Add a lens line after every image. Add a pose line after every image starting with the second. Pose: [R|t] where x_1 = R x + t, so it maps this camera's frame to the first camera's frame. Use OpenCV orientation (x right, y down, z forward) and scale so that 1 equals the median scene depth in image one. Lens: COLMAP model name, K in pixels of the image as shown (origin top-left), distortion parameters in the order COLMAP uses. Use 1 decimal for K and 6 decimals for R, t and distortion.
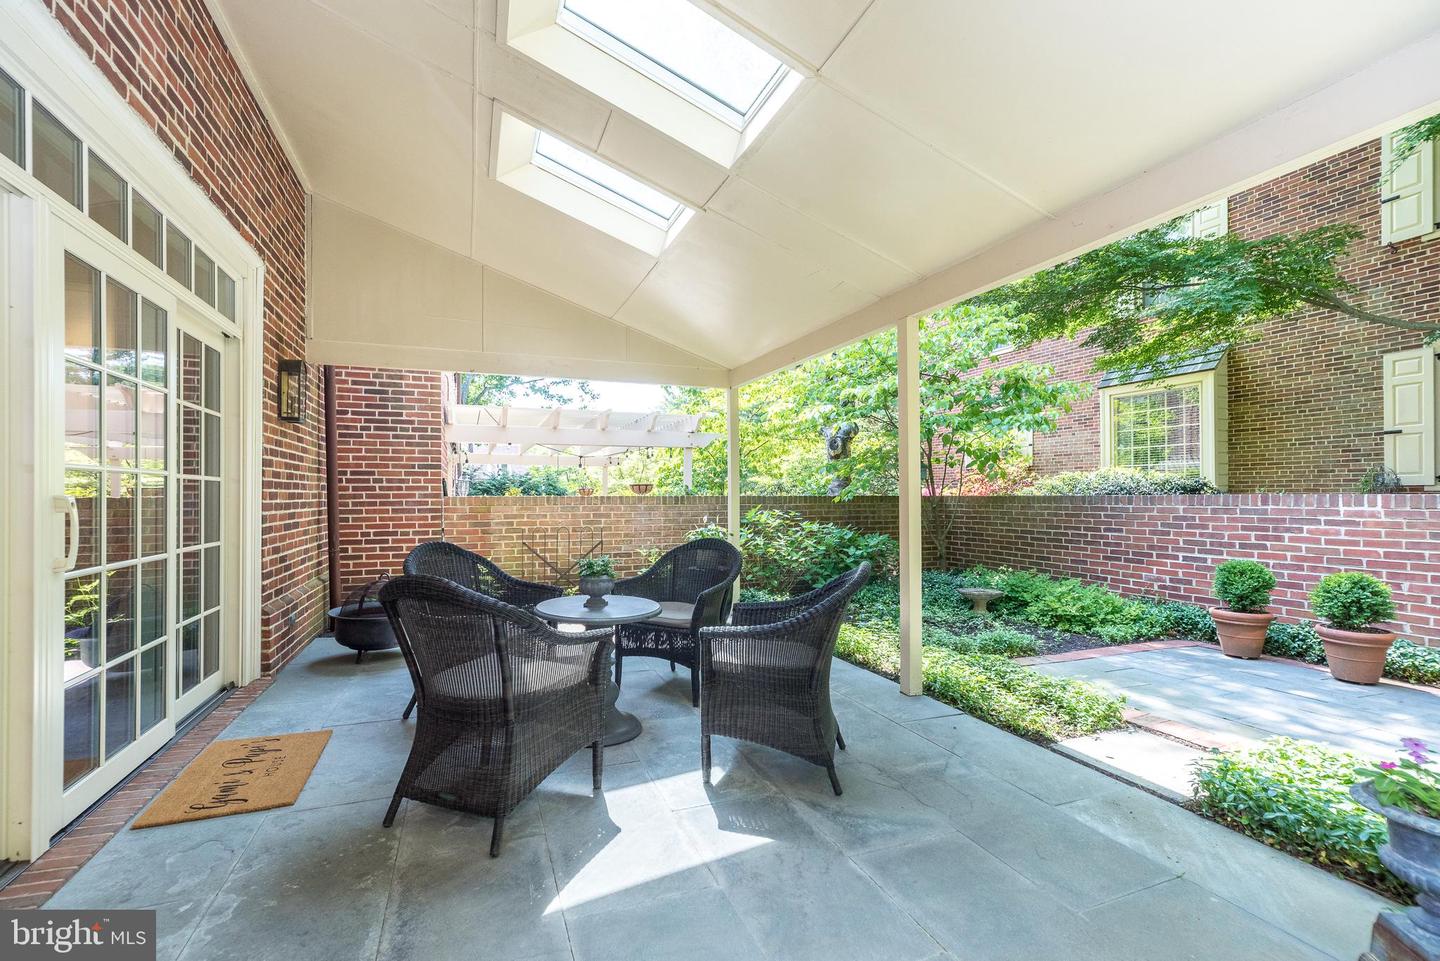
lens RADIAL K [[625.4, 0, 713.5], [0, 625.4, 488.5], [0, 0, 1]] dist [0.007024, 0.000618]
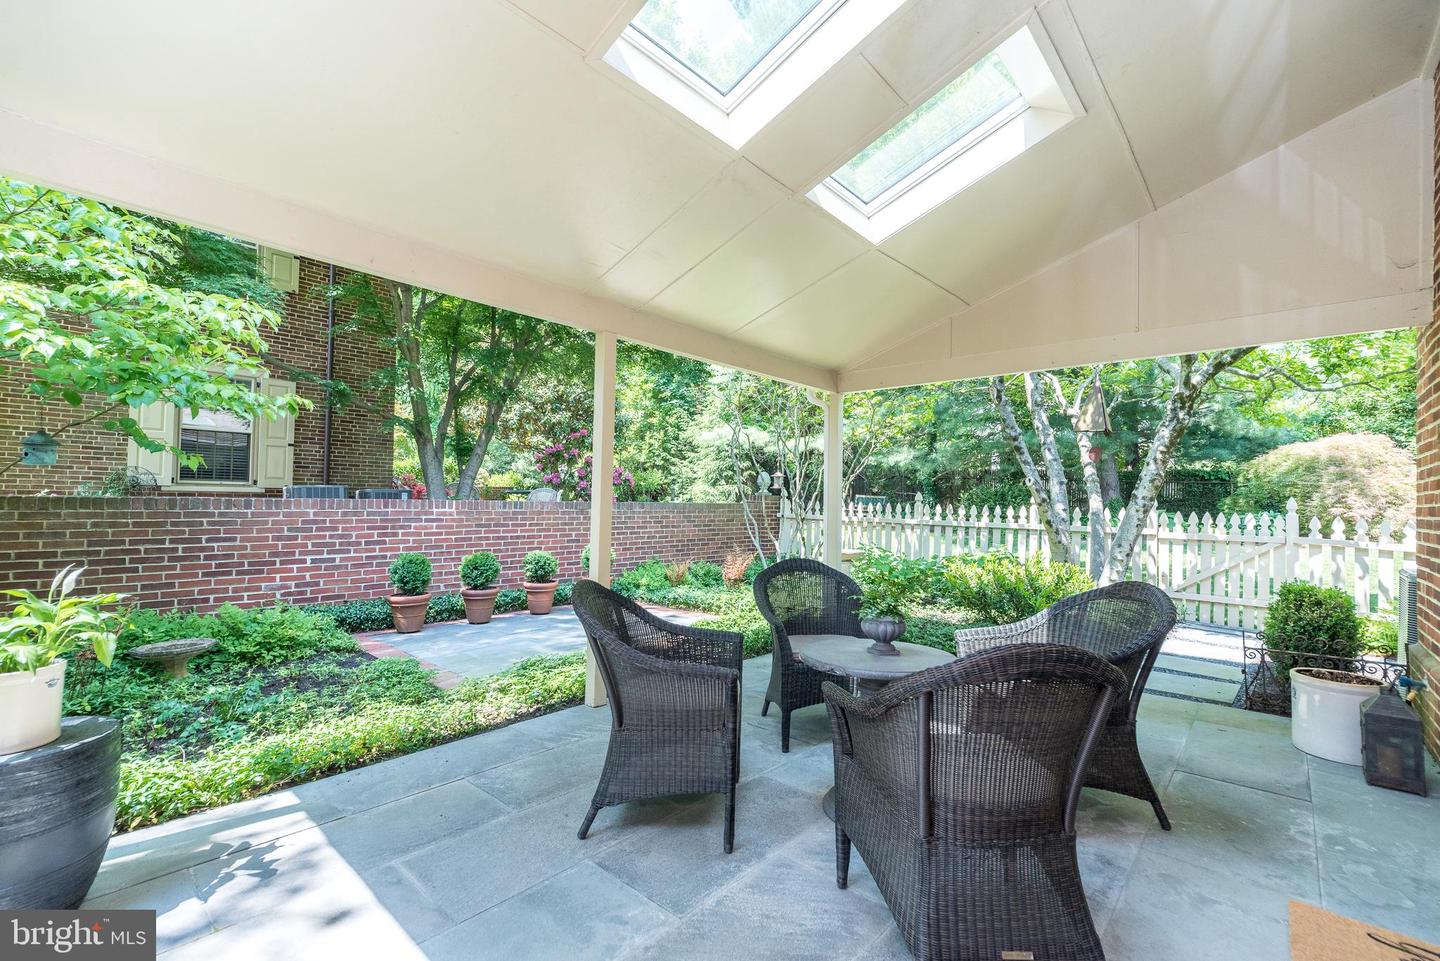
lens RADIAL K [[625.4, 0, 713.5], [0, 625.4, 488.5], [0, 0, 1]] dist [0.007024, 0.000618]
pose [[-0.441414, 0.009347, 0.897255, -0.461904], [-0.028602, 0.999291, -0.024481, -0.000427], [-0.896847, -0.036470, -0.440834, 0.880860]]
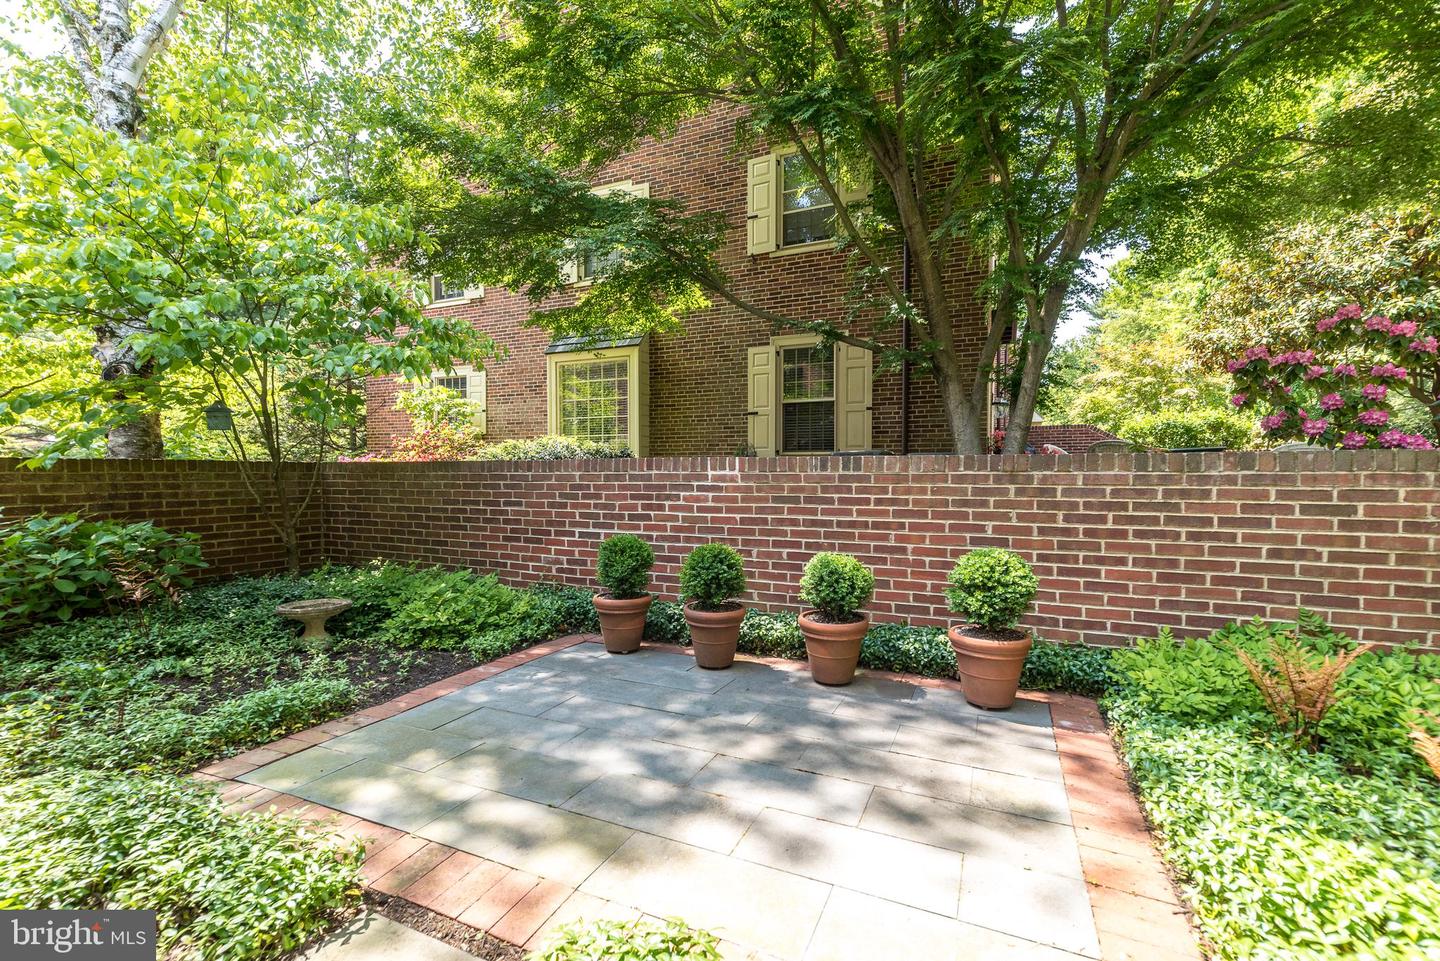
lens RADIAL K [[621.8, 0, 720.6], [0, 621.8, 499.2], [0, 0, 1]] dist [0.007315, 0.000037]
pose [[0.720353, -0.029112, 0.692997, 0.314270], [-0.009460, 0.998613, 0.051784, 0.019417], [-0.693544, -0.043858, 0.719078, 0.277902]]
